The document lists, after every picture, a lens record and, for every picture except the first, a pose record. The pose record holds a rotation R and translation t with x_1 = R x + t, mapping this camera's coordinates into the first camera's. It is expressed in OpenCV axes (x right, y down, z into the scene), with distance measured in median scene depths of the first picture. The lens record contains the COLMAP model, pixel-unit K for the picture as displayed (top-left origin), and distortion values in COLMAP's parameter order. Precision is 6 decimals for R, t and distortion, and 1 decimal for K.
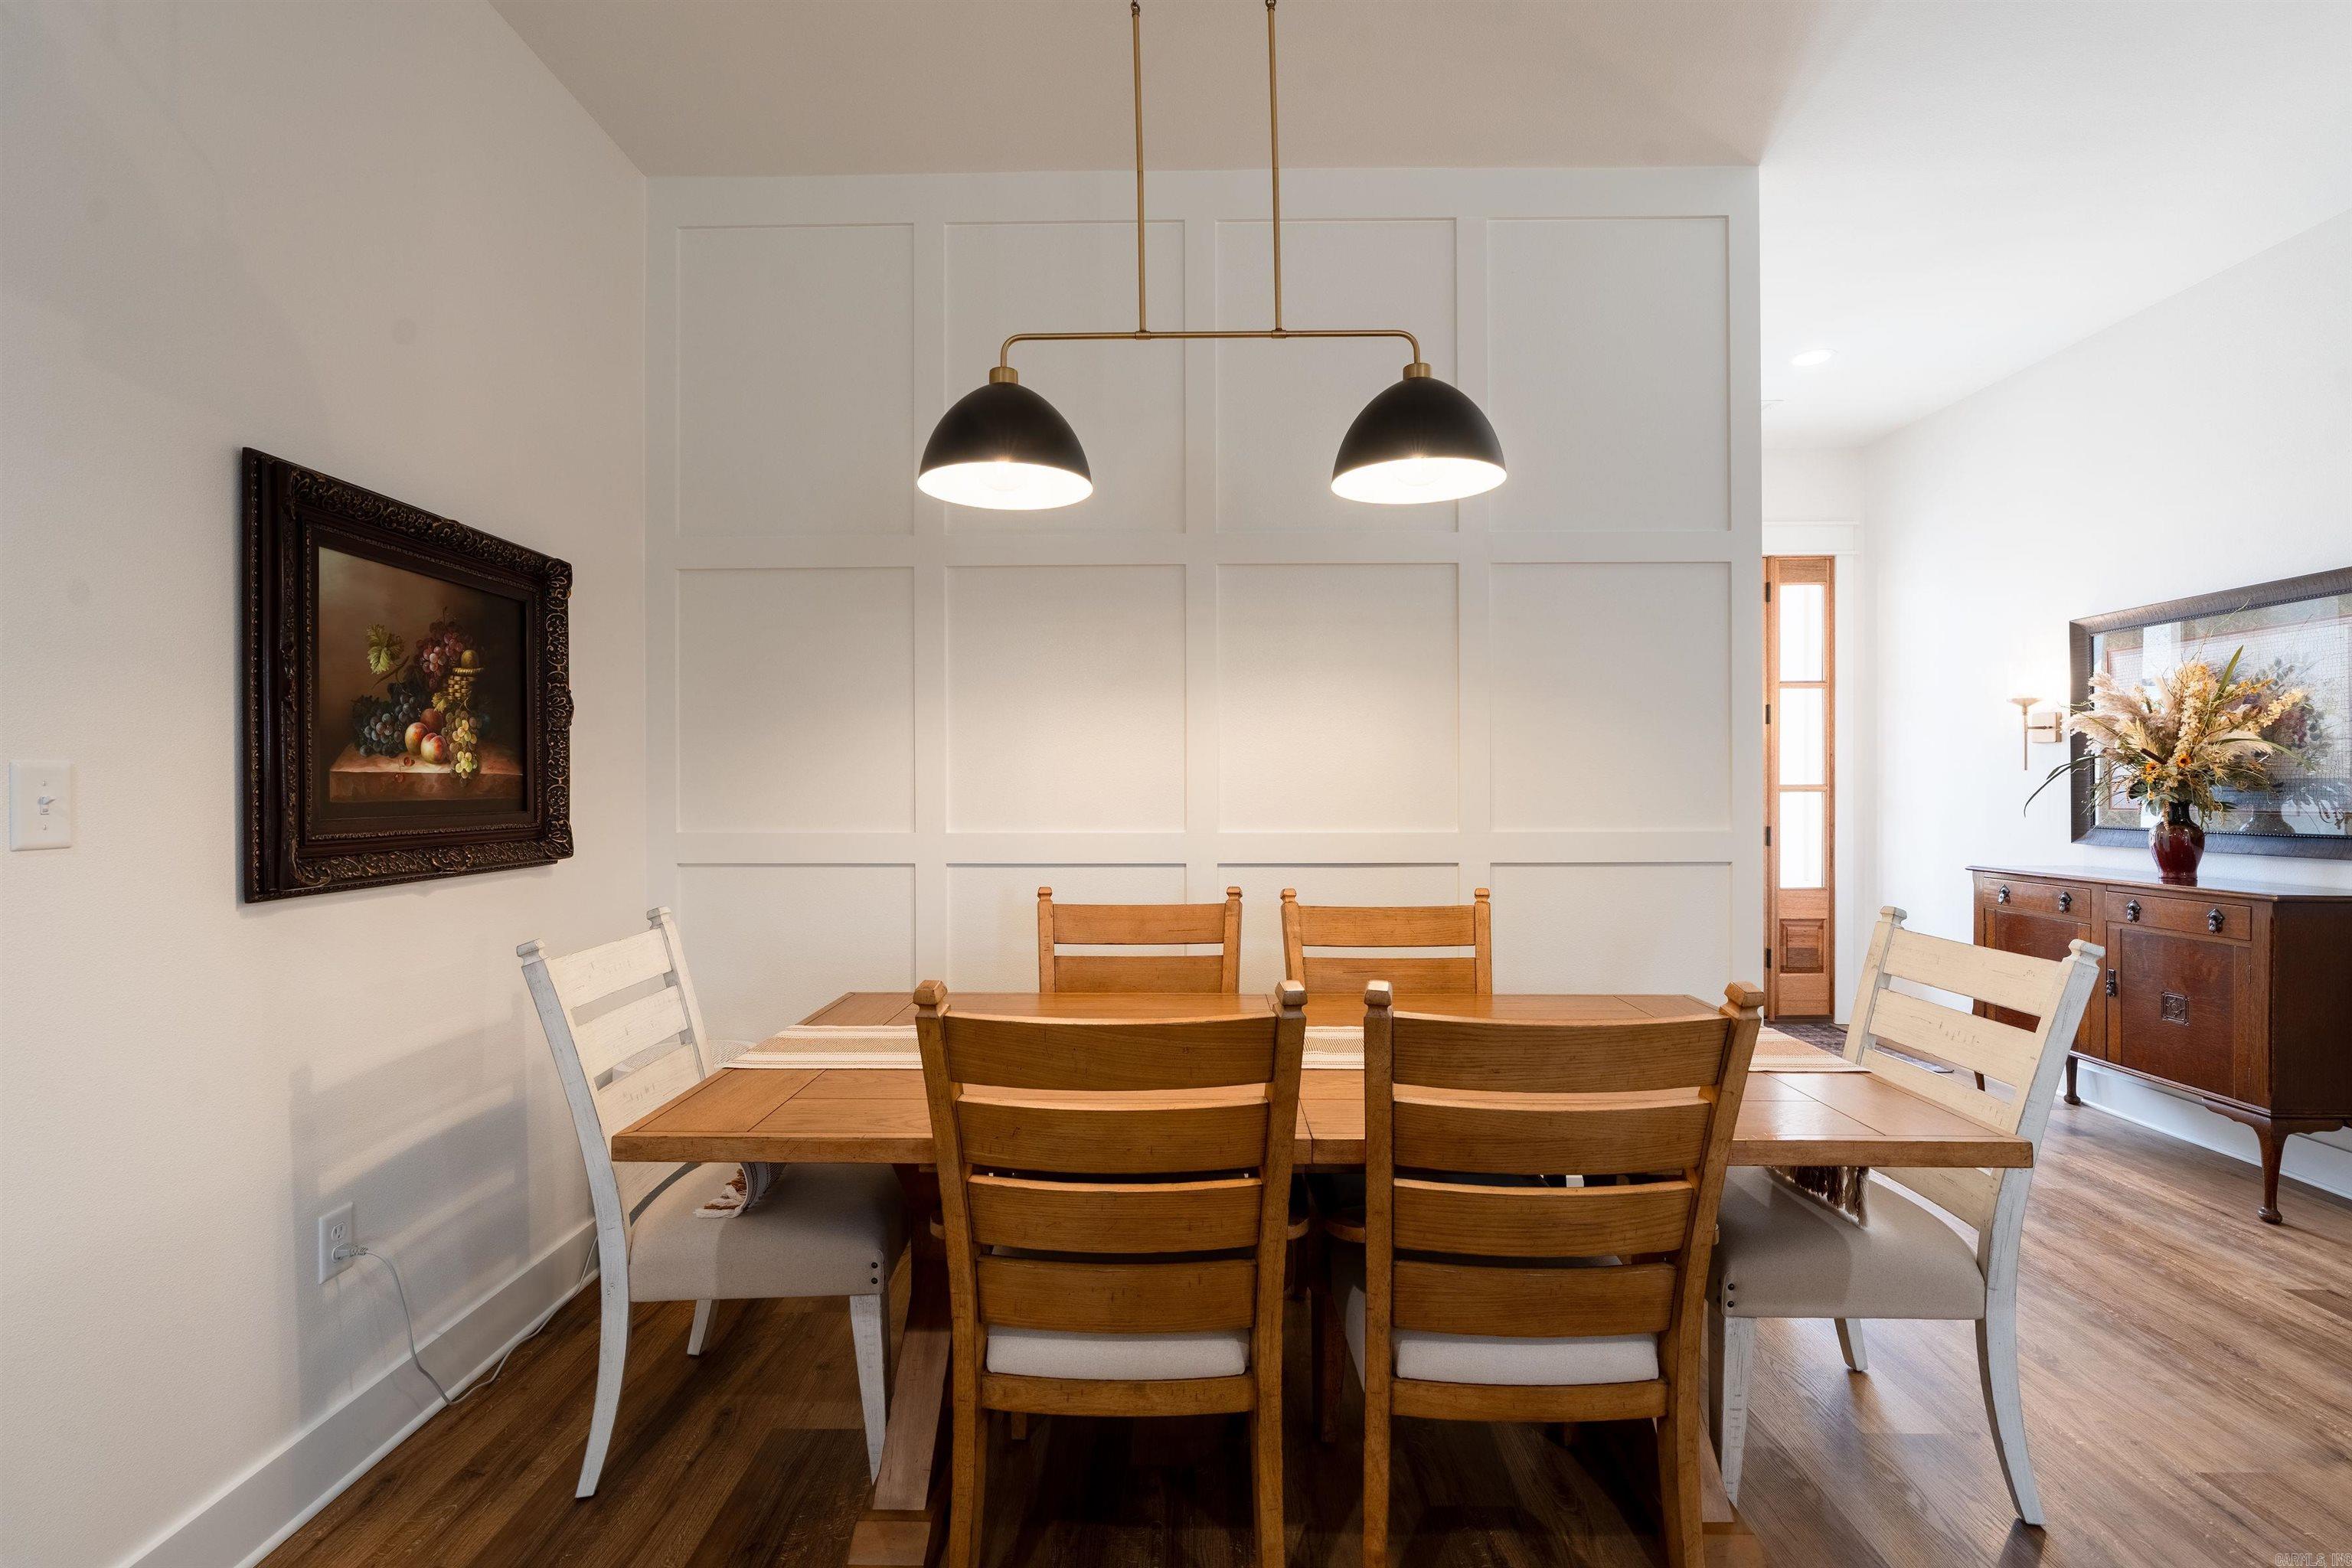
lens RADIAL K [[1052.9, 0, 1176.1], [0, 1052.9, 784.5], [0, 0, 1]] dist [-0.007357, 0.002682]
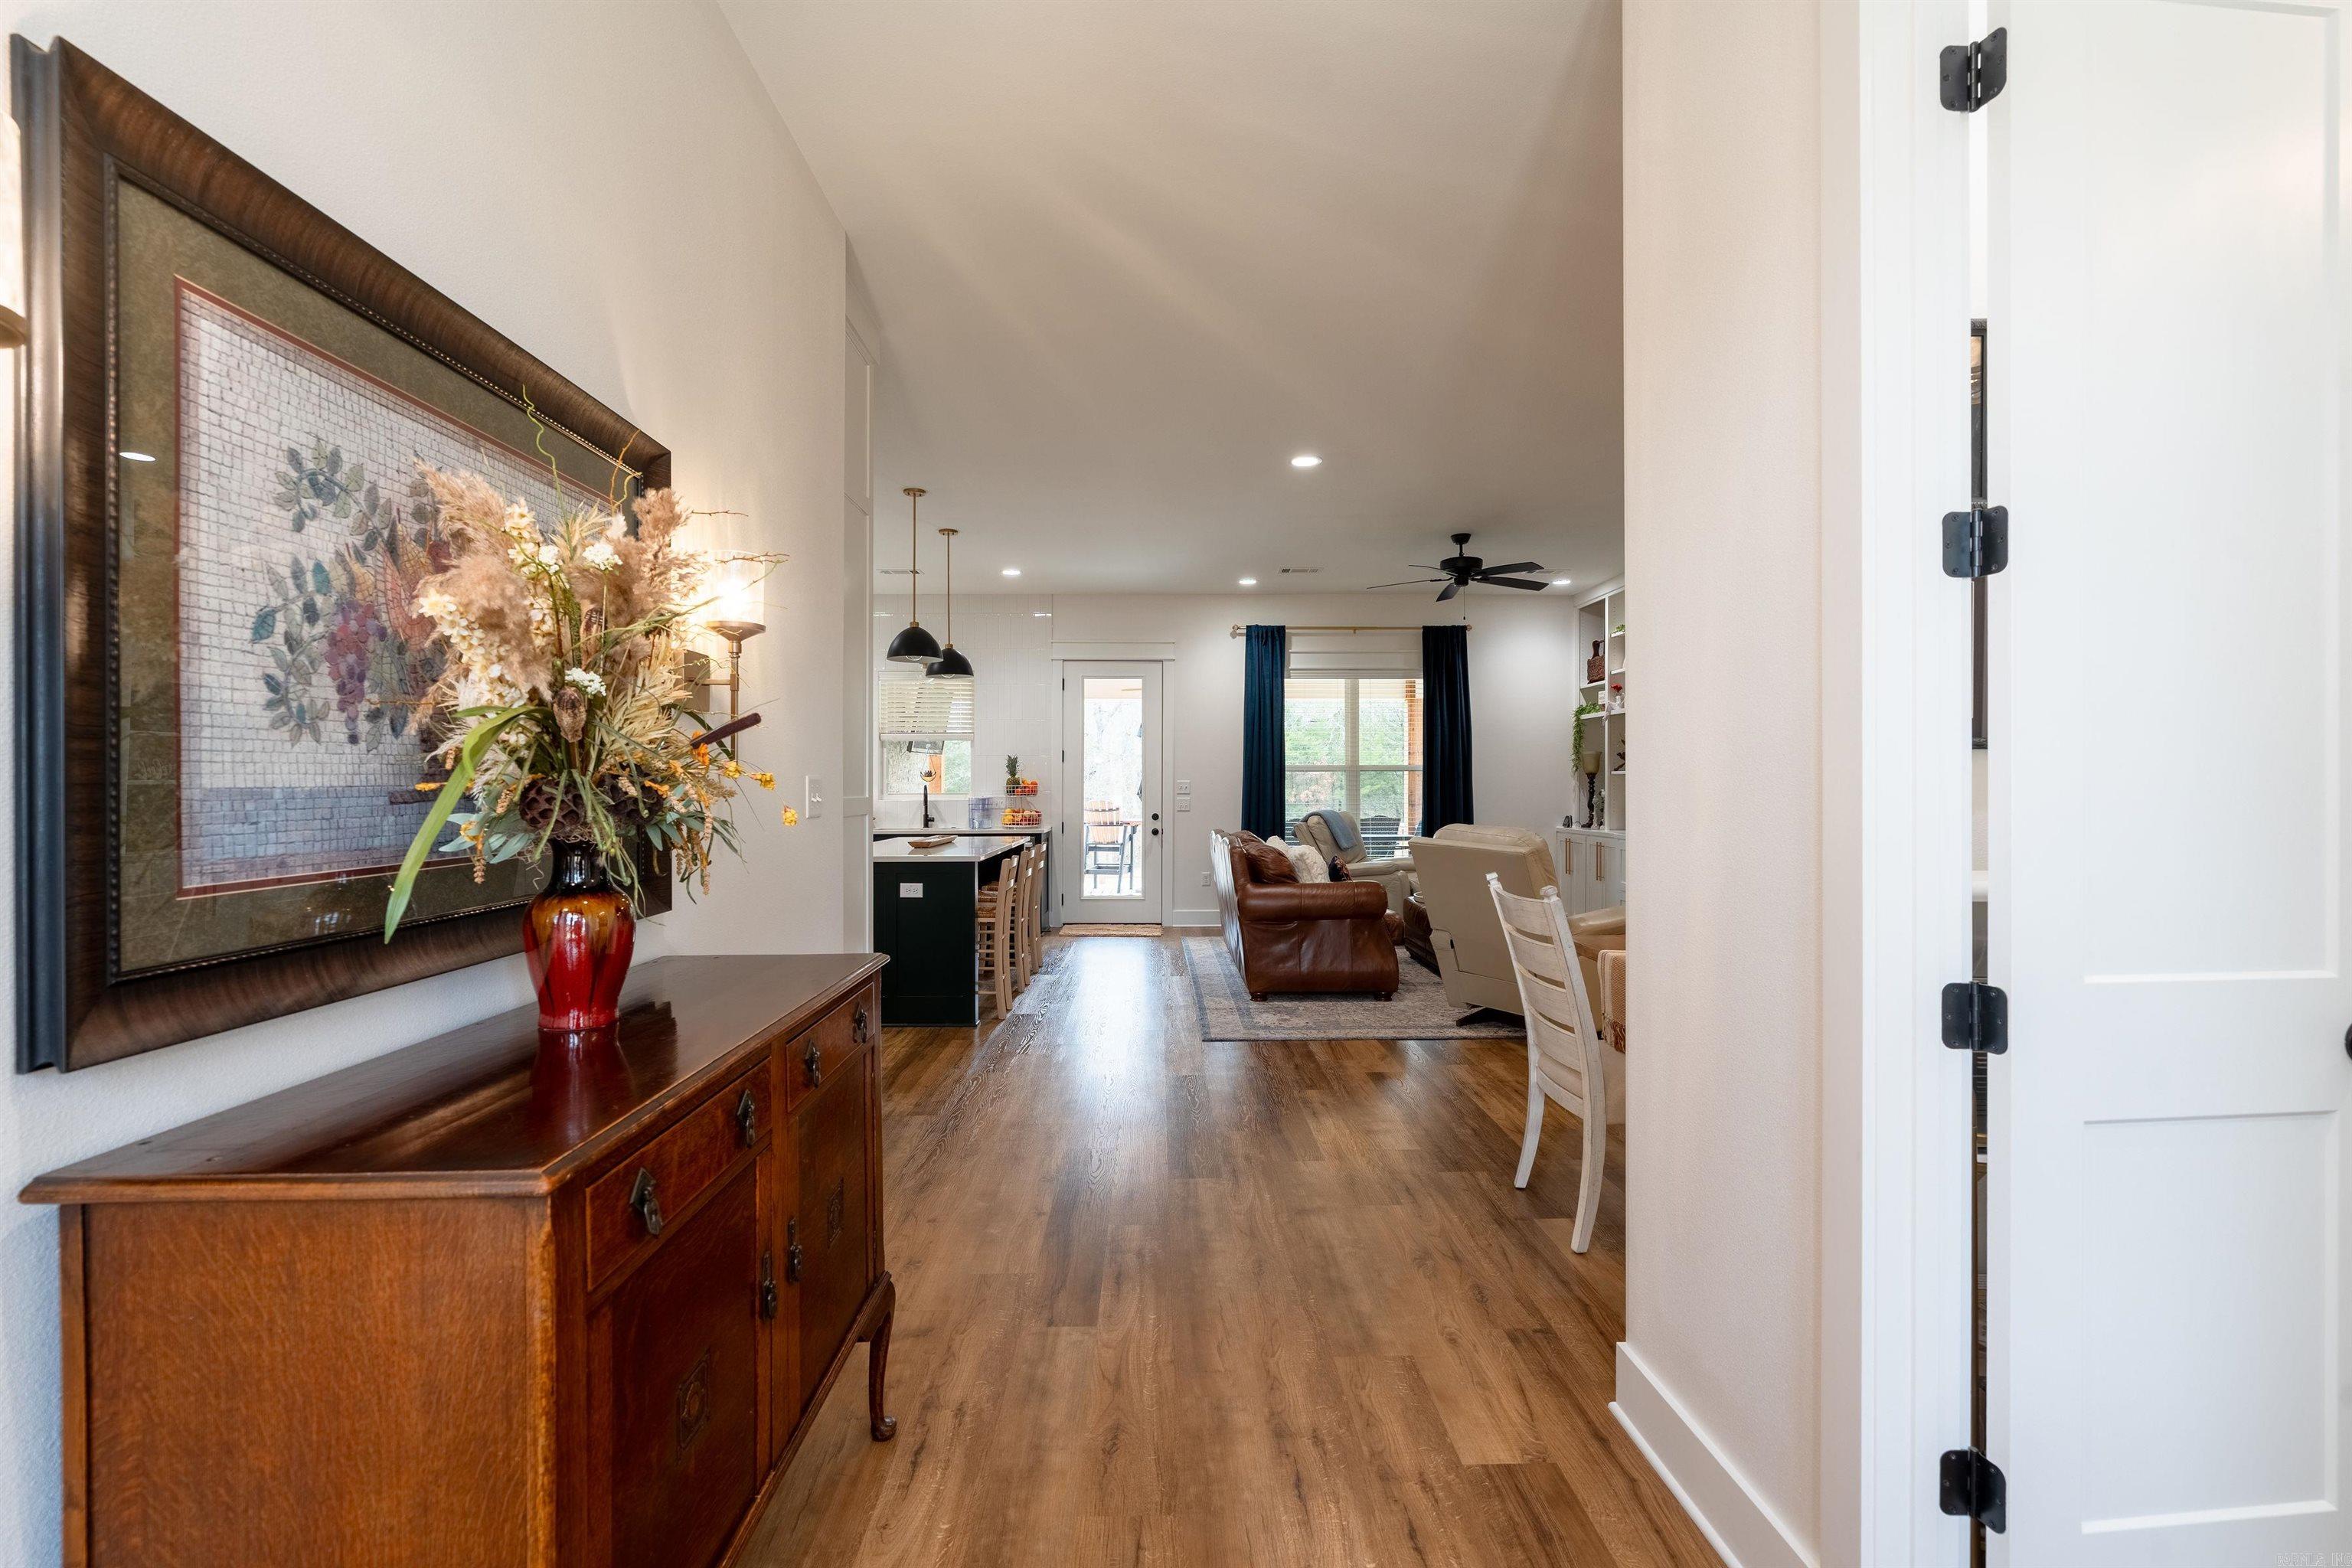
lens RADIAL K [[1052.9, 0, 1181.8], [0, 1052.9, 785.0], [0, 0, 1]] dist [-0.007357, 0.002682]
pose [[-0.999498, 0.004738, -0.031328, 1.137490], [0.004788, 0.999987, -0.001520, -0.003997], [0.031320, -0.001669, -0.999508, 2.201521]]
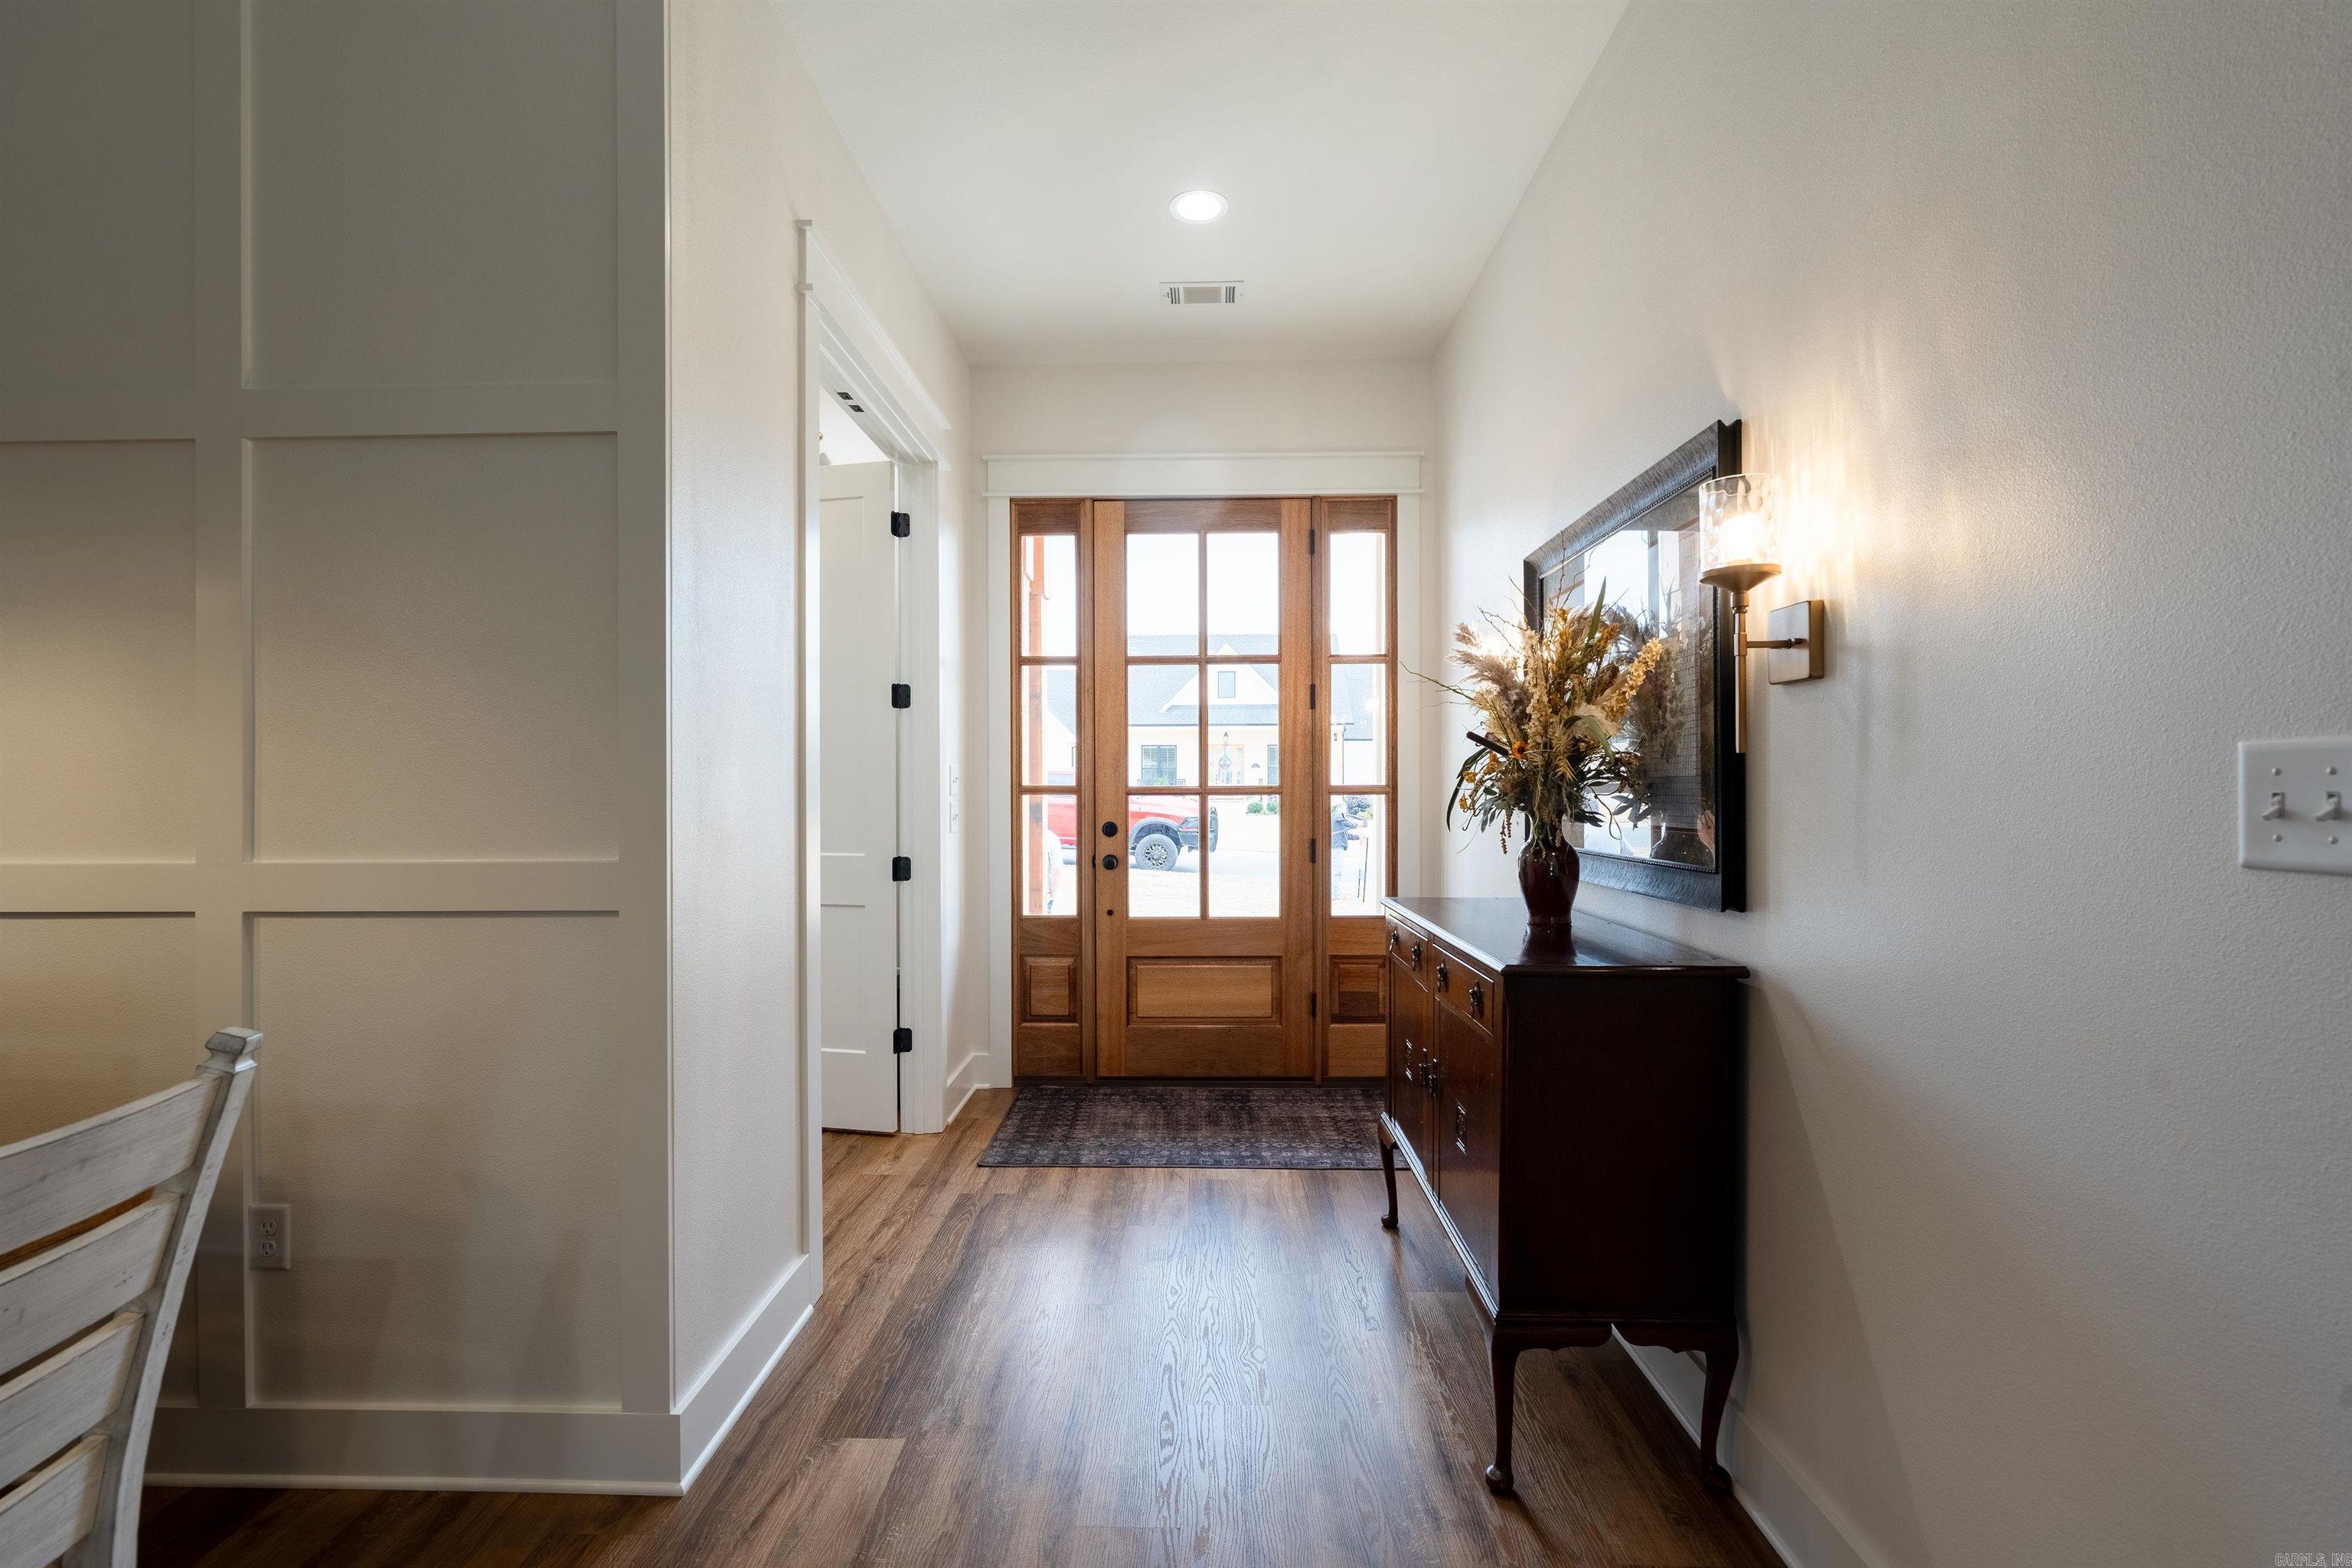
lens RADIAL K [[1052.9, 0, 1177.8], [0, 1052.9, 786.7], [0, 0, 1]] dist [-0.007357, 0.002682]
pose [[0.999873, -0.001809, -0.015825, 1.128653], [0.001846, 0.999996, 0.002348, -0.001847], [0.015821, -0.002377, 0.999872, 0.490164]]
